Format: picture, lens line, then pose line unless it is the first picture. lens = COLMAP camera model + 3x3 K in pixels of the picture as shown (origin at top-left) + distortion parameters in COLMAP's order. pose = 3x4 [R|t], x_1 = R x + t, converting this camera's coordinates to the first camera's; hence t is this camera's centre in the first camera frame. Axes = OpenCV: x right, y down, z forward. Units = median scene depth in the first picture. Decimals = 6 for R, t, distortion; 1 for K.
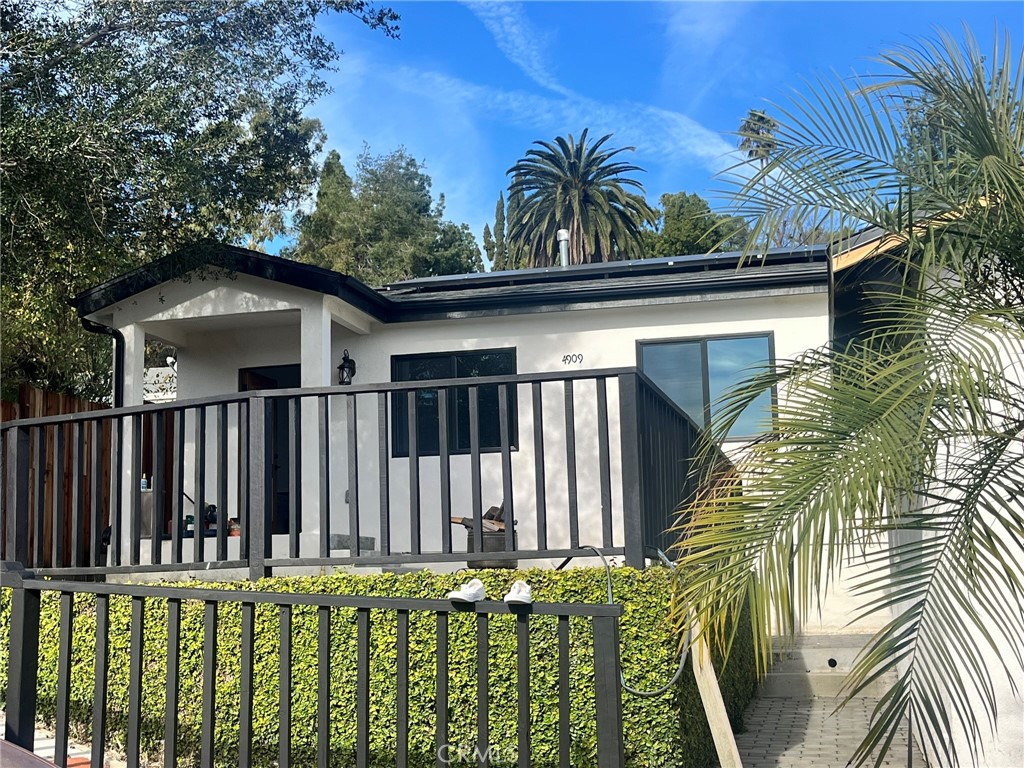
lens RADIAL K [[1367.4, 0, 512.4], [0, 1367.4, 386.5], [0, 0, 1]] dist [0.034734, 0.000000]
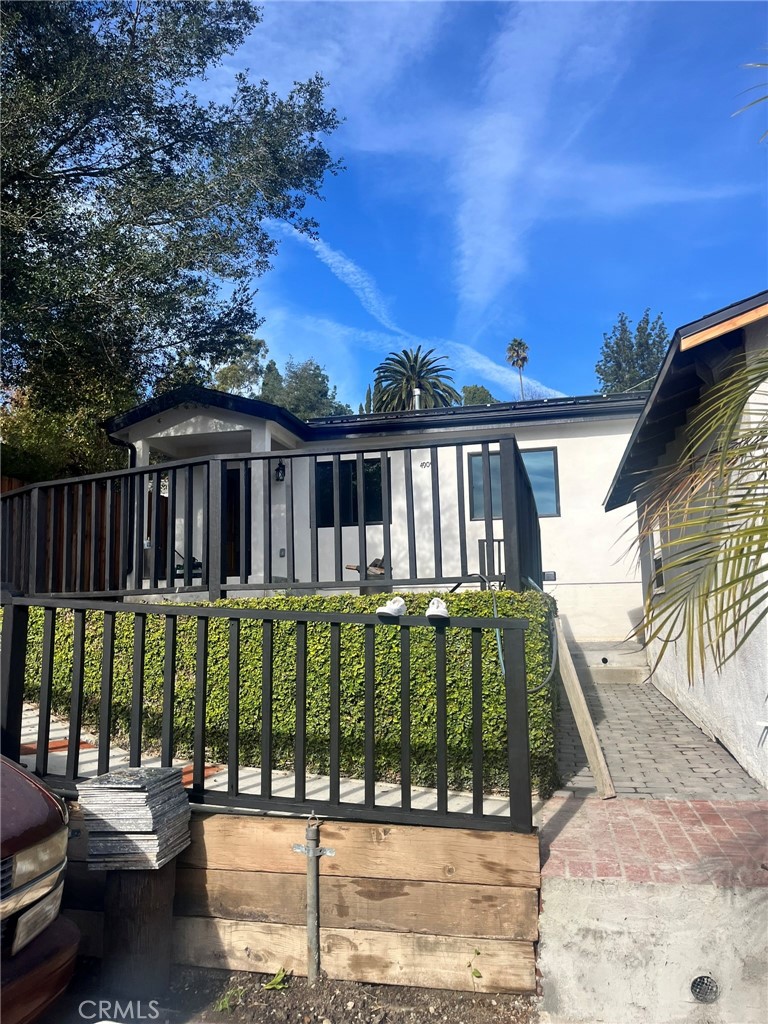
lens RADIAL K [[779.8, 0, 382.8], [0, 779.8, 509.5], [0, 0, 1]] dist [0.052402, -0.070923]
pose [[0.999838, 0.003861, 0.017573, -0.023137], [-0.004053, 0.999932, 0.010939, 0.025927], [-0.017530, -0.011008, 0.999786, 0.146436]]
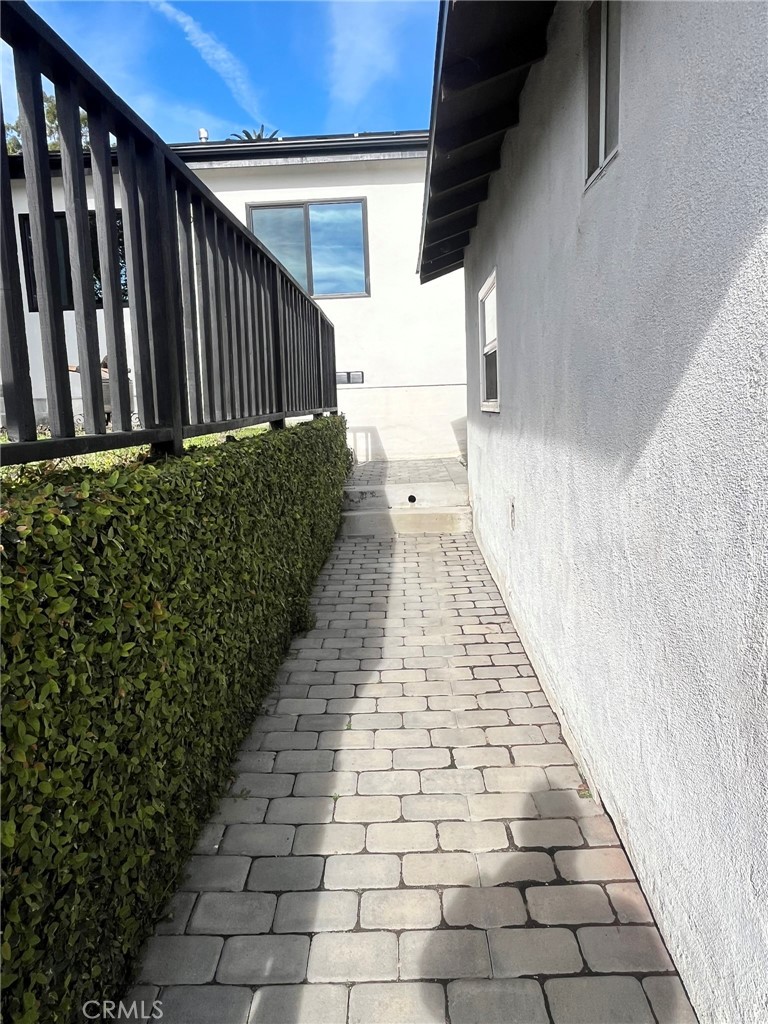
lens RADIAL K [[659.3, 0, 381.0], [0, 659.3, 500.9], [0, 0, 1]] dist [-0.009001, 0.006480]
pose [[0.982877, -0.038785, 0.180133, 0.112621], [-0.015927, 0.956055, 0.292755, 0.049274], [-0.183572, -0.290611, 0.939067, 0.501668]]
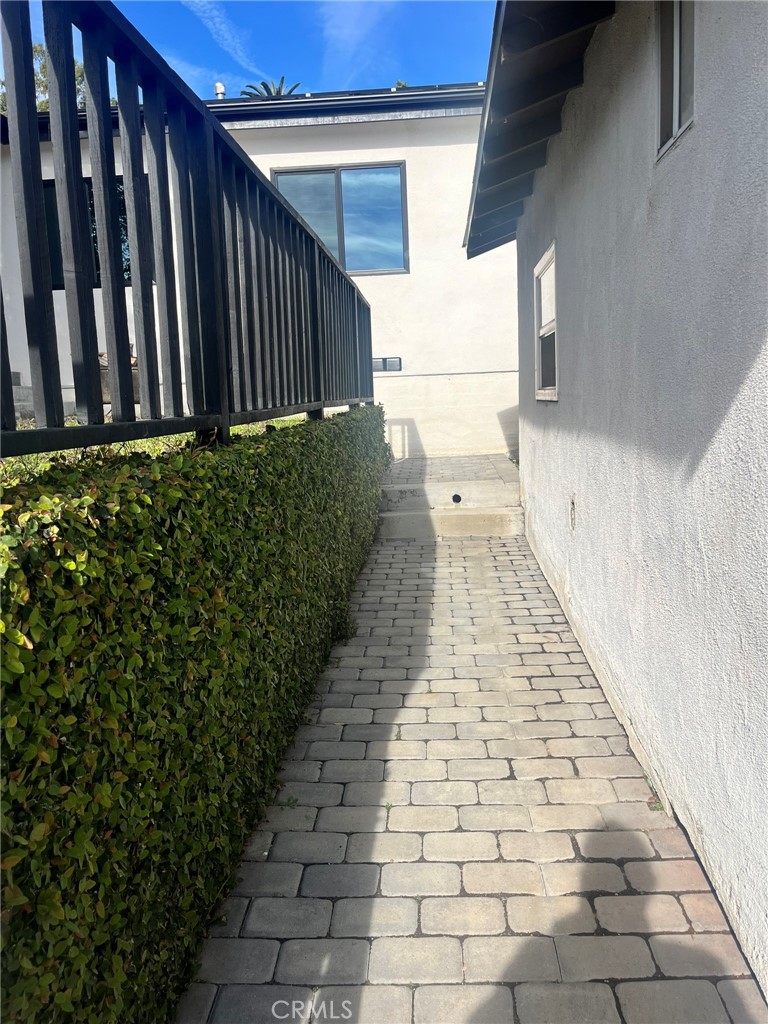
lens RADIAL K [[779.8, 0, 386.4], [0, 779.8, 508.2], [0, 0, 1]] dist [0.052402, -0.070923]
pose [[0.986683, -0.035470, 0.158739, 0.093919], [-0.011981, 0.957432, 0.288410, 0.047124], [-0.162212, -0.286471, 0.944257, 0.471022]]
